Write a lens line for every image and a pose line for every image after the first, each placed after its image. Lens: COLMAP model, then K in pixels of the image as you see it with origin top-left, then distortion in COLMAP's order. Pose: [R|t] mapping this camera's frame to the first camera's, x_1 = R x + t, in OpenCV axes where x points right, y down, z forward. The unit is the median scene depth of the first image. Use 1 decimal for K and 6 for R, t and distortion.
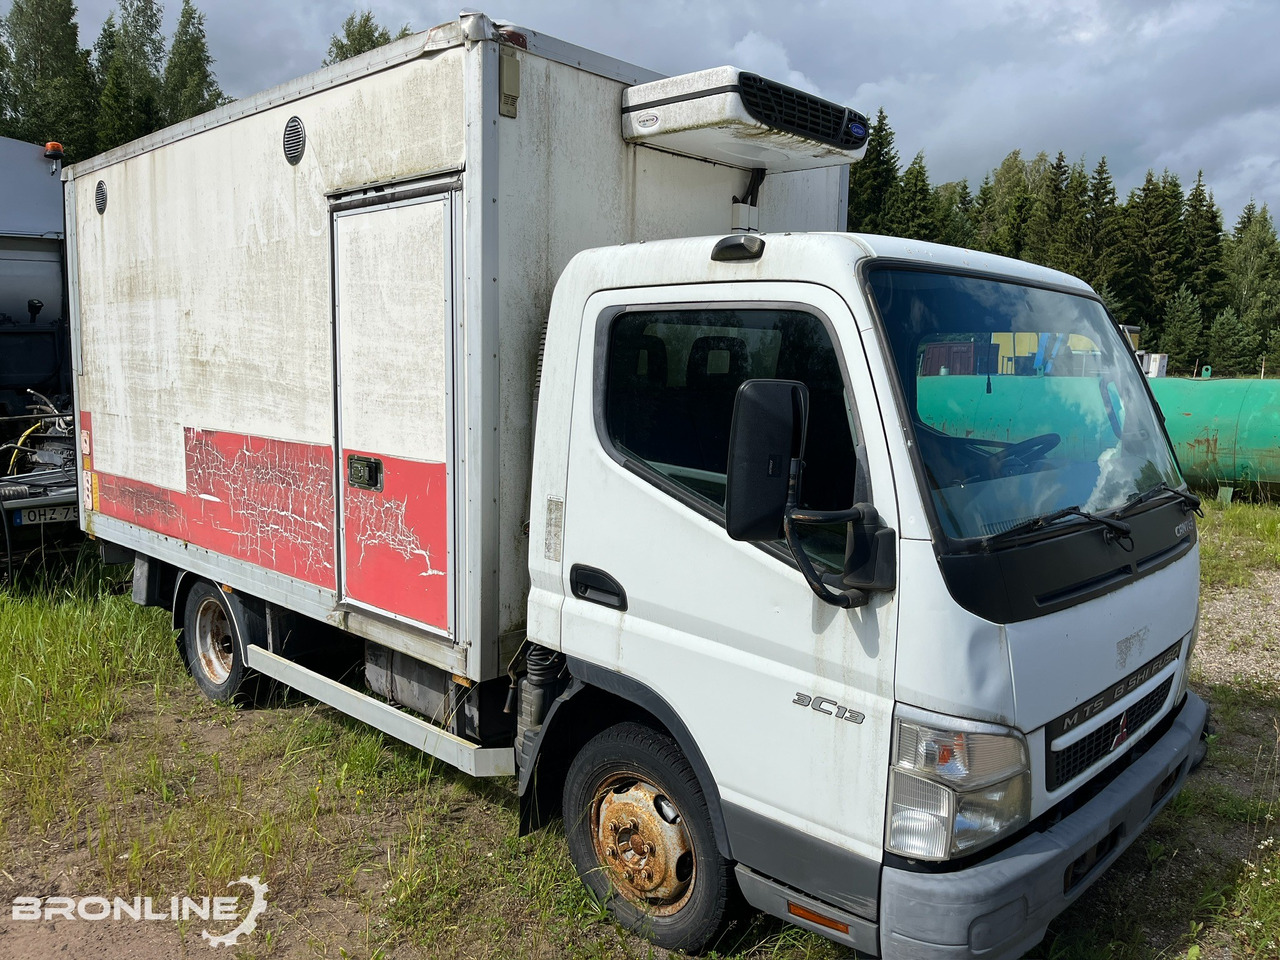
lens RADIAL K [[980.7, 0, 640.0], [0, 980.7, 480.0], [0, 0, 1]] dist [0.049172, -0.066880]
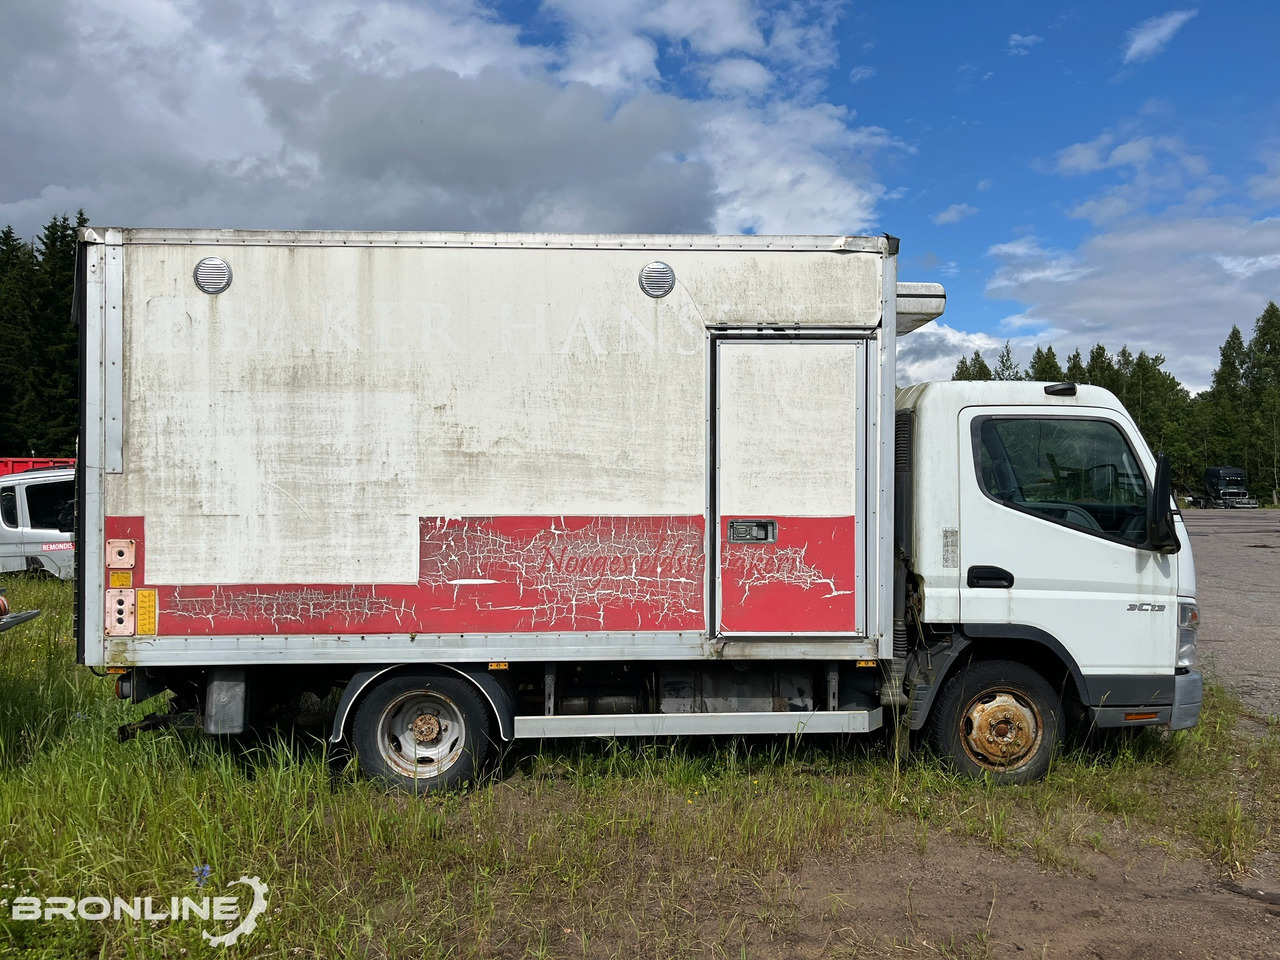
lens RADIAL K [[980.7, 0, 640.0], [0, 980.7, 480.0], [0, 0, 1]] dist [0.049172, -0.066880]
pose [[0.697344, -0.012850, 0.716621, -1.305724], [0.097536, 0.992239, -0.077120, 0.010817], [-0.710069, 0.123676, 0.693186, 0.168291]]
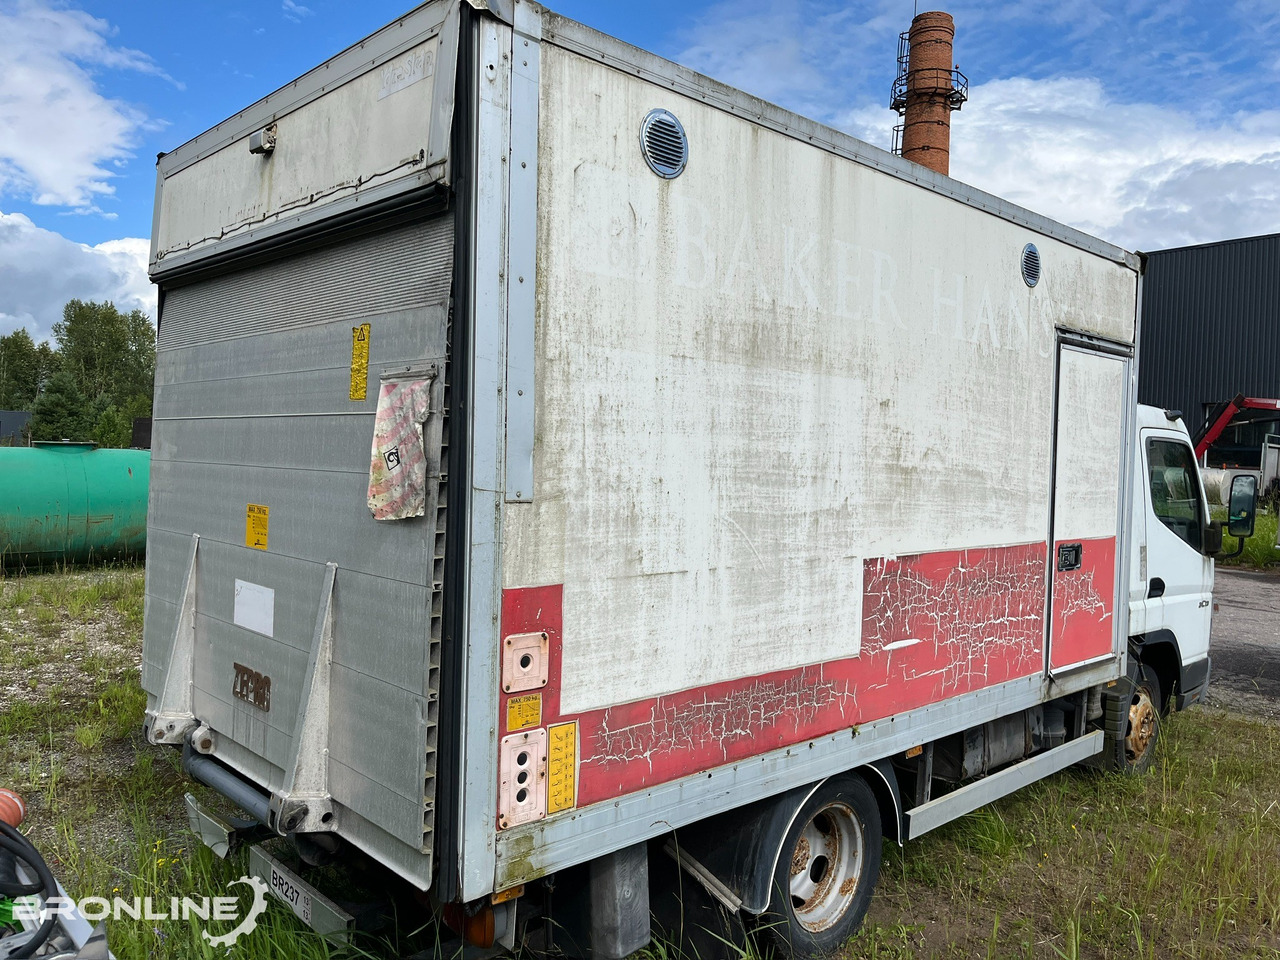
lens RADIAL K [[980.7, 0, 640.0], [0, 980.7, 480.0], [0, 0, 1]] dist [0.049172, -0.066880]
pose [[0.049680, -0.035990, 0.998117, -1.488678], [0.097605, 0.994742, 0.031010, -0.188024], [-0.993984, 0.095881, 0.052931, 1.418021]]
